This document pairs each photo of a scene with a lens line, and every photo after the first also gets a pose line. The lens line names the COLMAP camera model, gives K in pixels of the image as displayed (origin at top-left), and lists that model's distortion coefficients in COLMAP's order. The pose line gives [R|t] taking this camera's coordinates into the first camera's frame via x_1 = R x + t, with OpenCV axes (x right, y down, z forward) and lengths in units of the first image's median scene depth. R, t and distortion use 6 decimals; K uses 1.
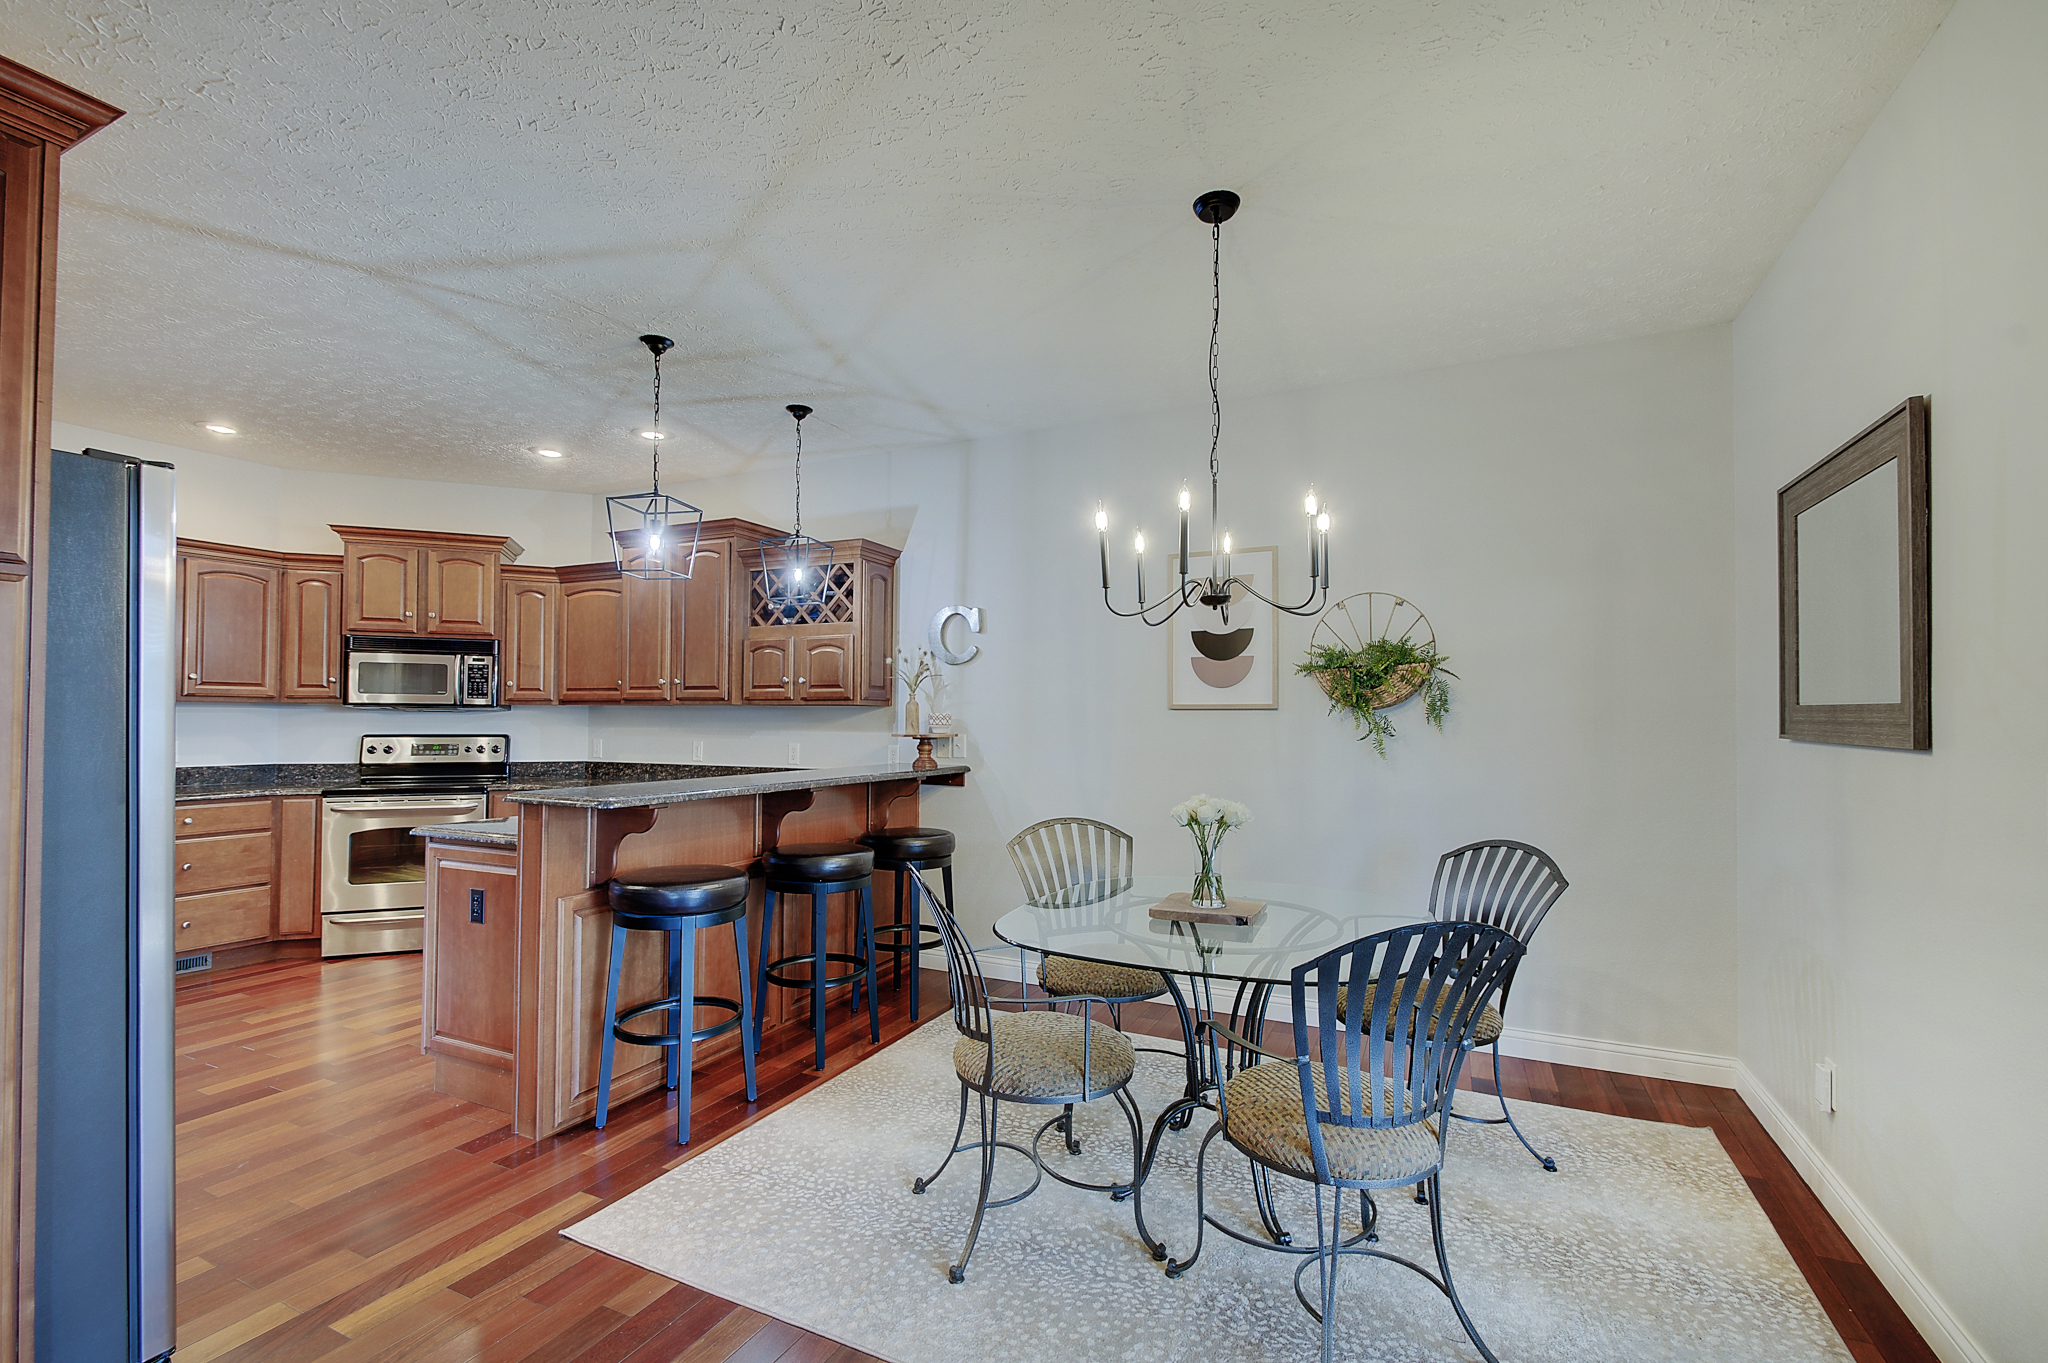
lens RADIAL K [[890.7, 0, 1023.5], [0, 890.7, 703.1], [0, 0, 1]] dist [0.040033, -0.028255]
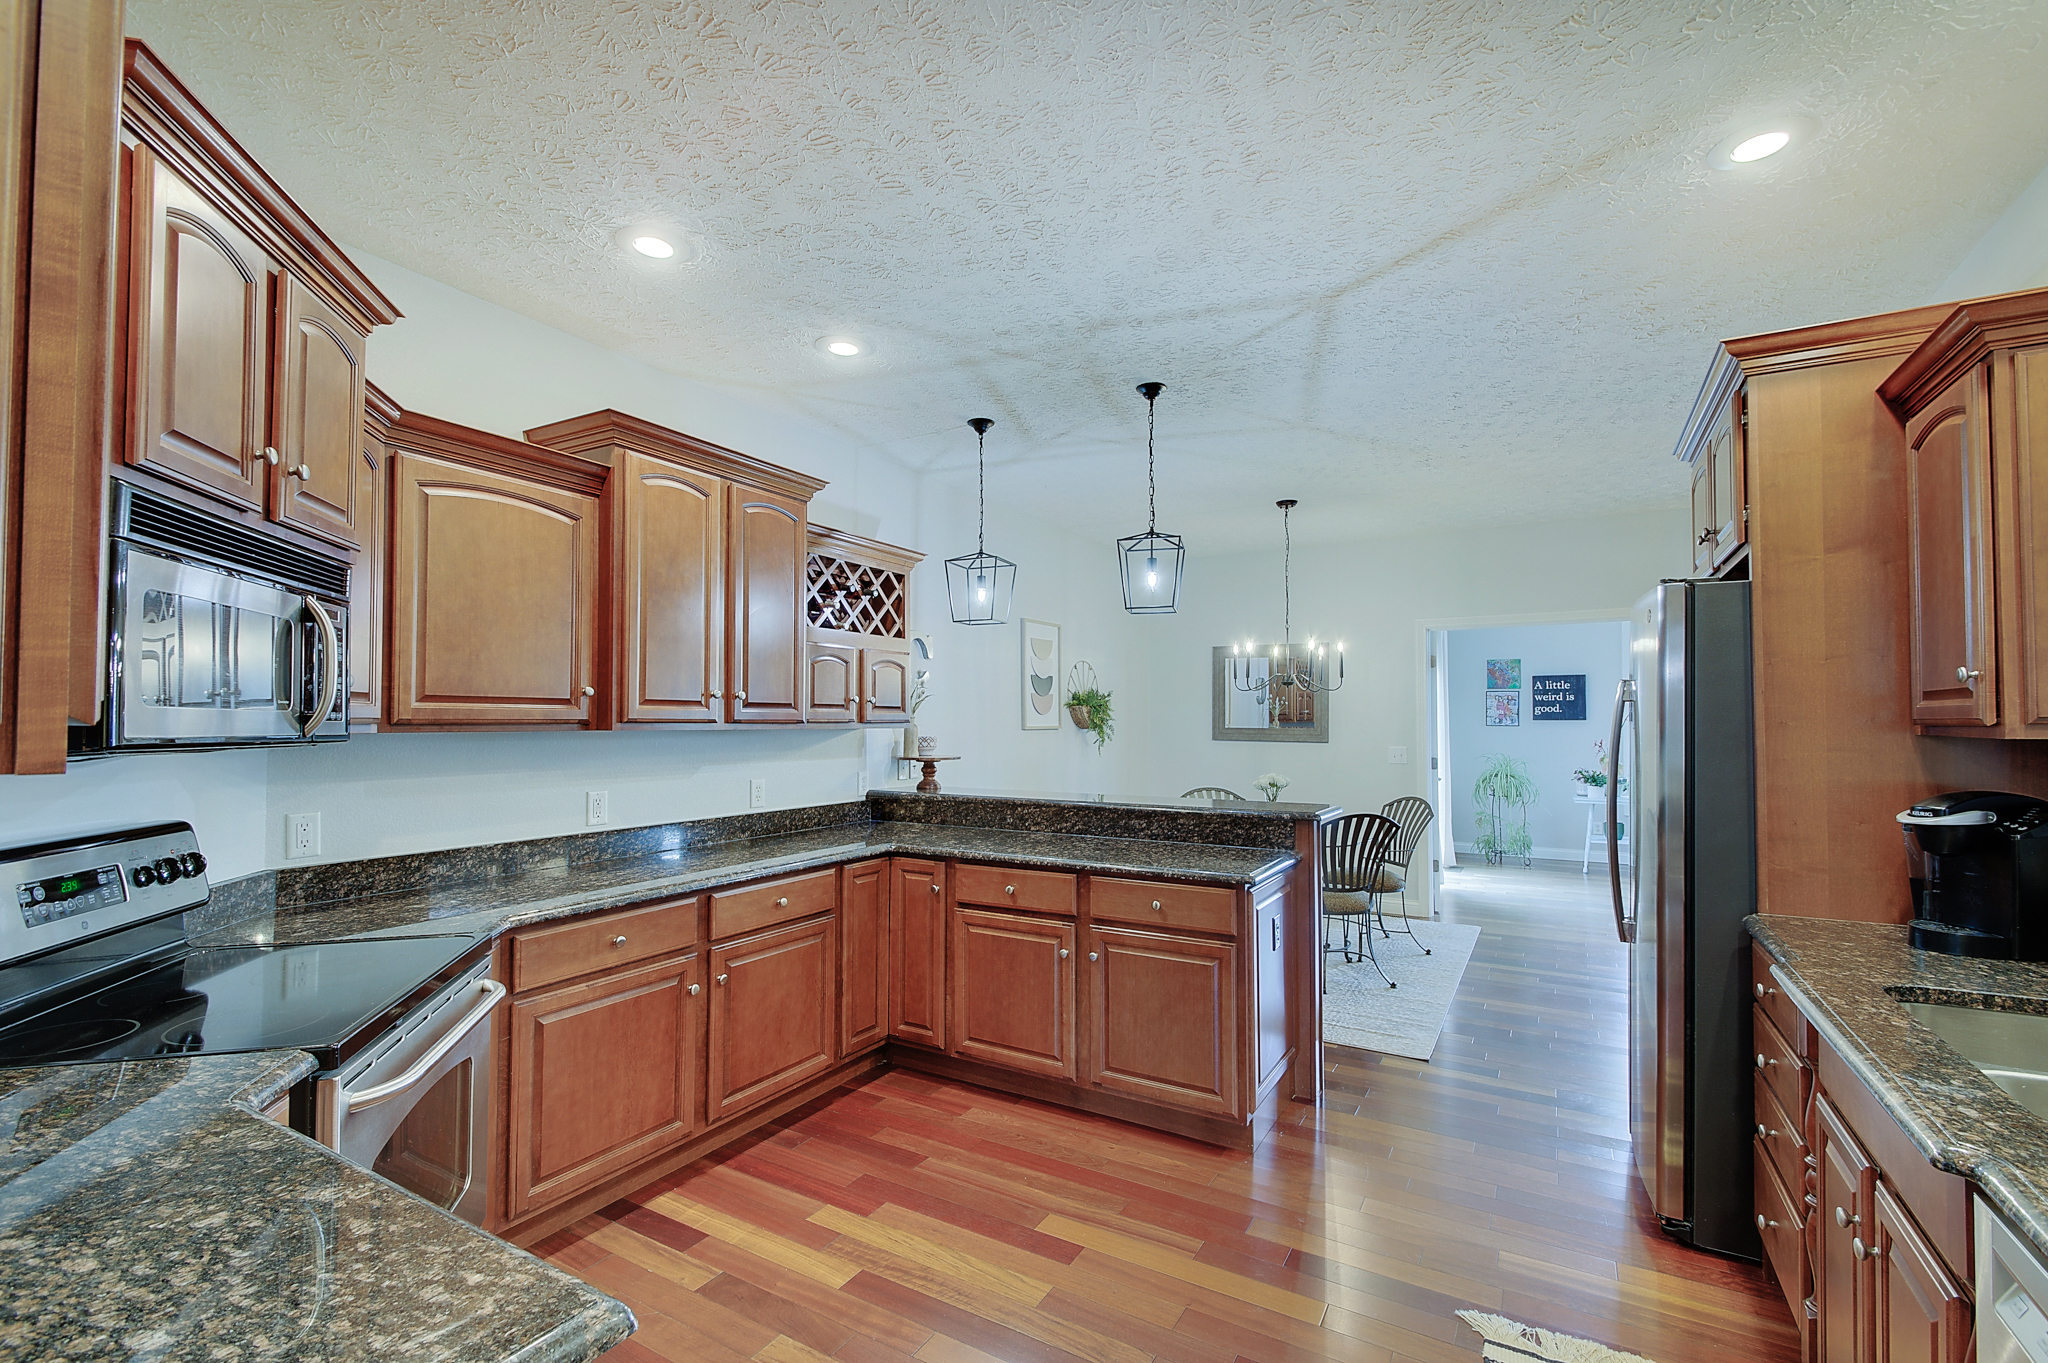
lens RADIAL K [[890.7, 0, 1023.5], [0, 890.7, 703.1], [0, 0, 1]] dist [0.040033, -0.028255]
pose [[0.086266, 0.016564, 0.996134, -1.012271], [-0.016787, 0.999744, -0.015170, -0.011847], [-0.996131, -0.015413, 0.086522, 0.734604]]
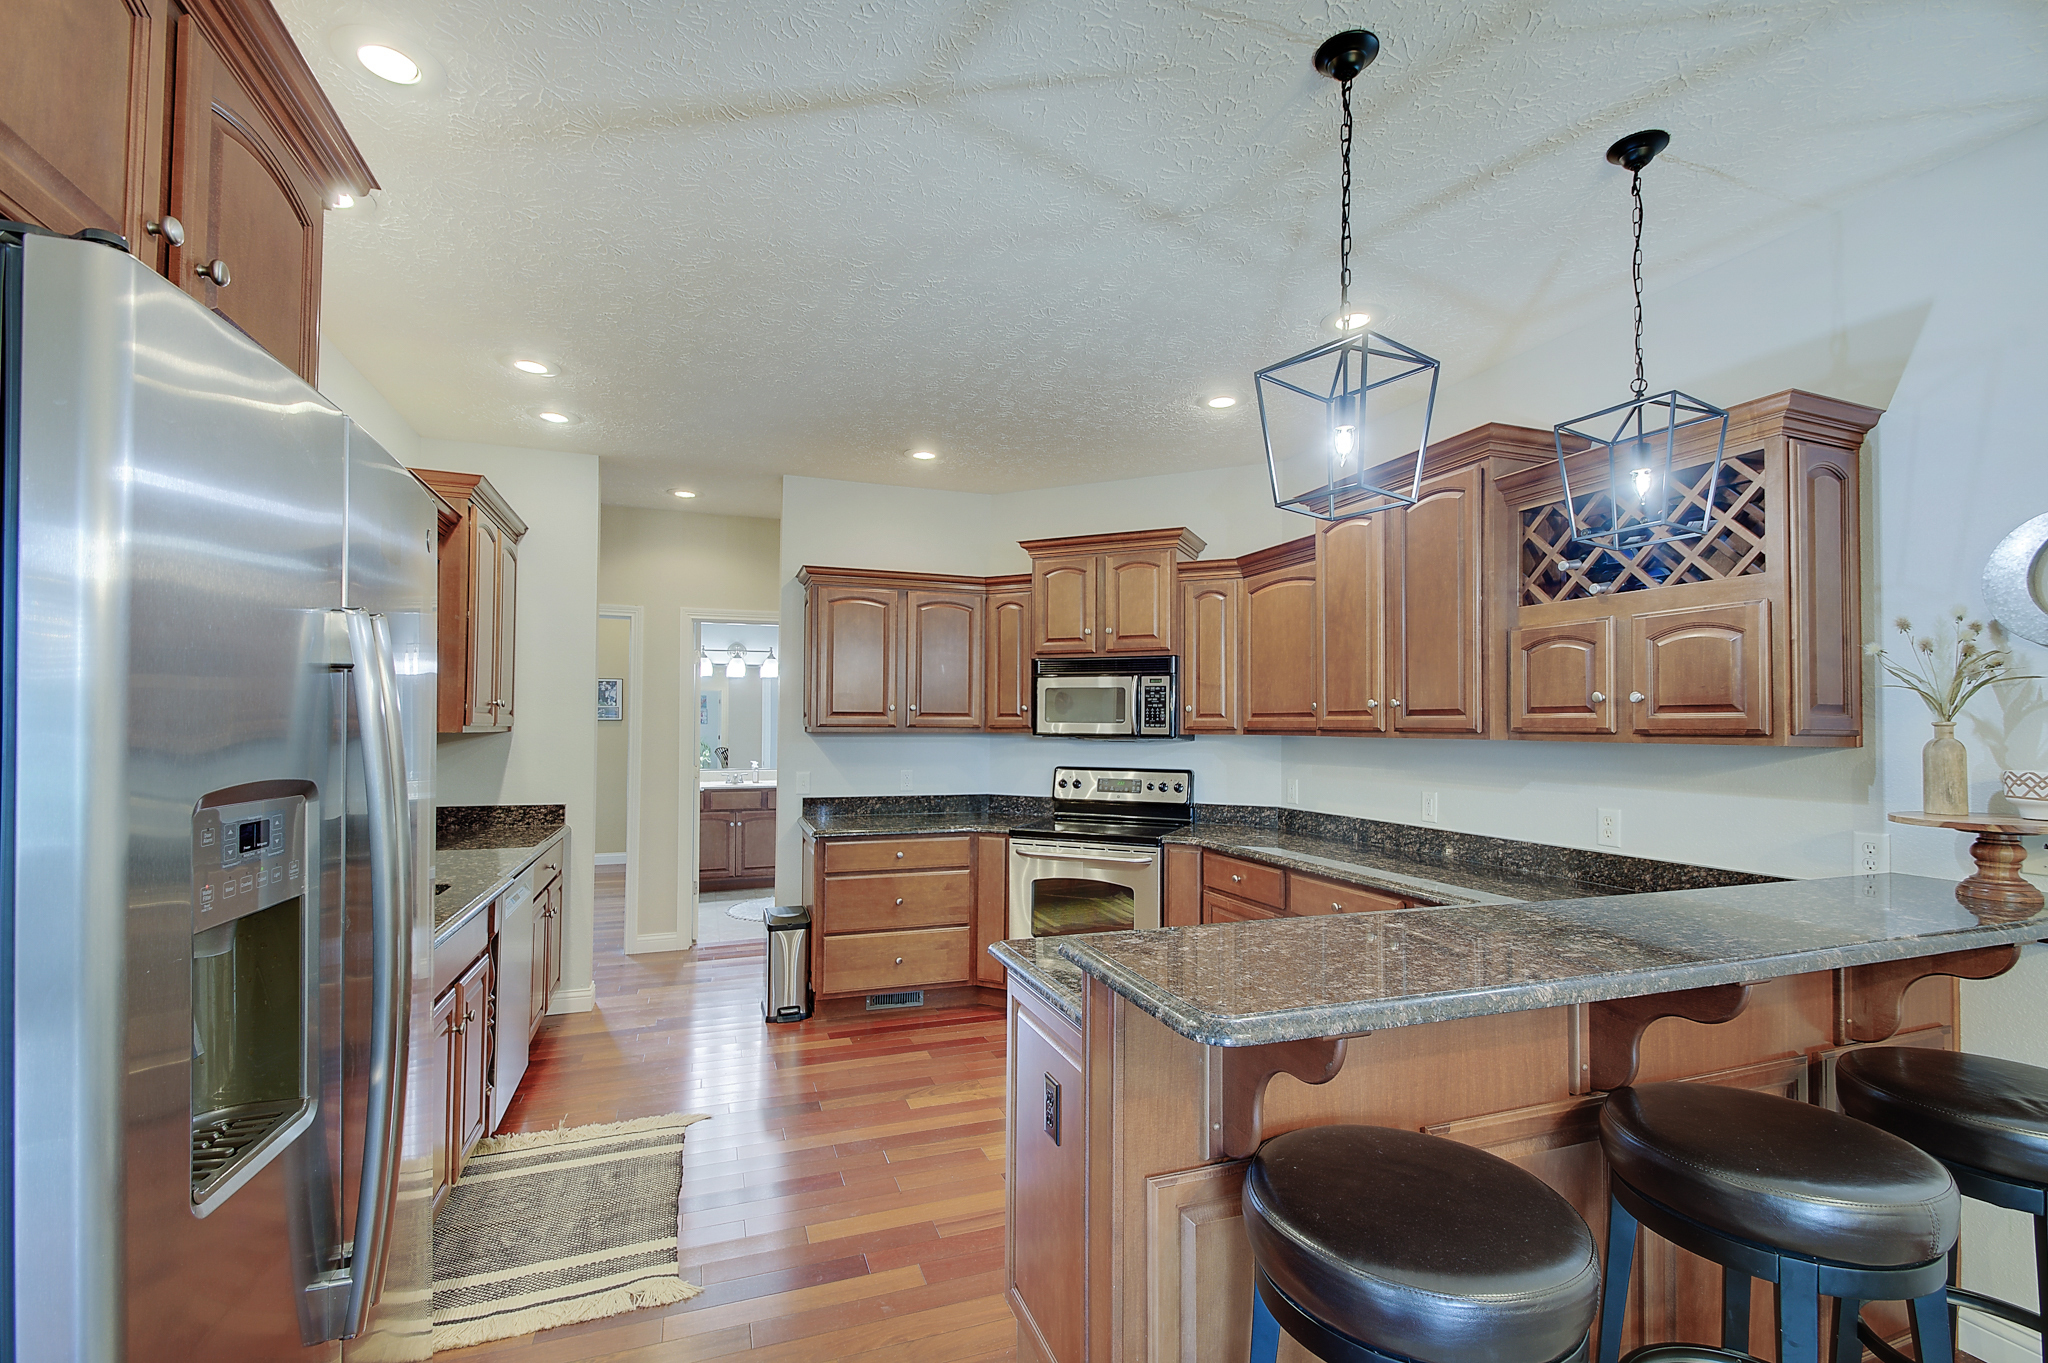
lens RADIAL K [[890.7, 0, 1023.5], [0, 890.7, 703.1], [0, 0, 1]] dist [0.040033, -0.028255]
pose [[0.718118, -0.019218, -0.695656, -0.130147], [0.010321, 0.999803, -0.016966, -0.015758], [0.695845, 0.005004, 0.718174, 0.348798]]
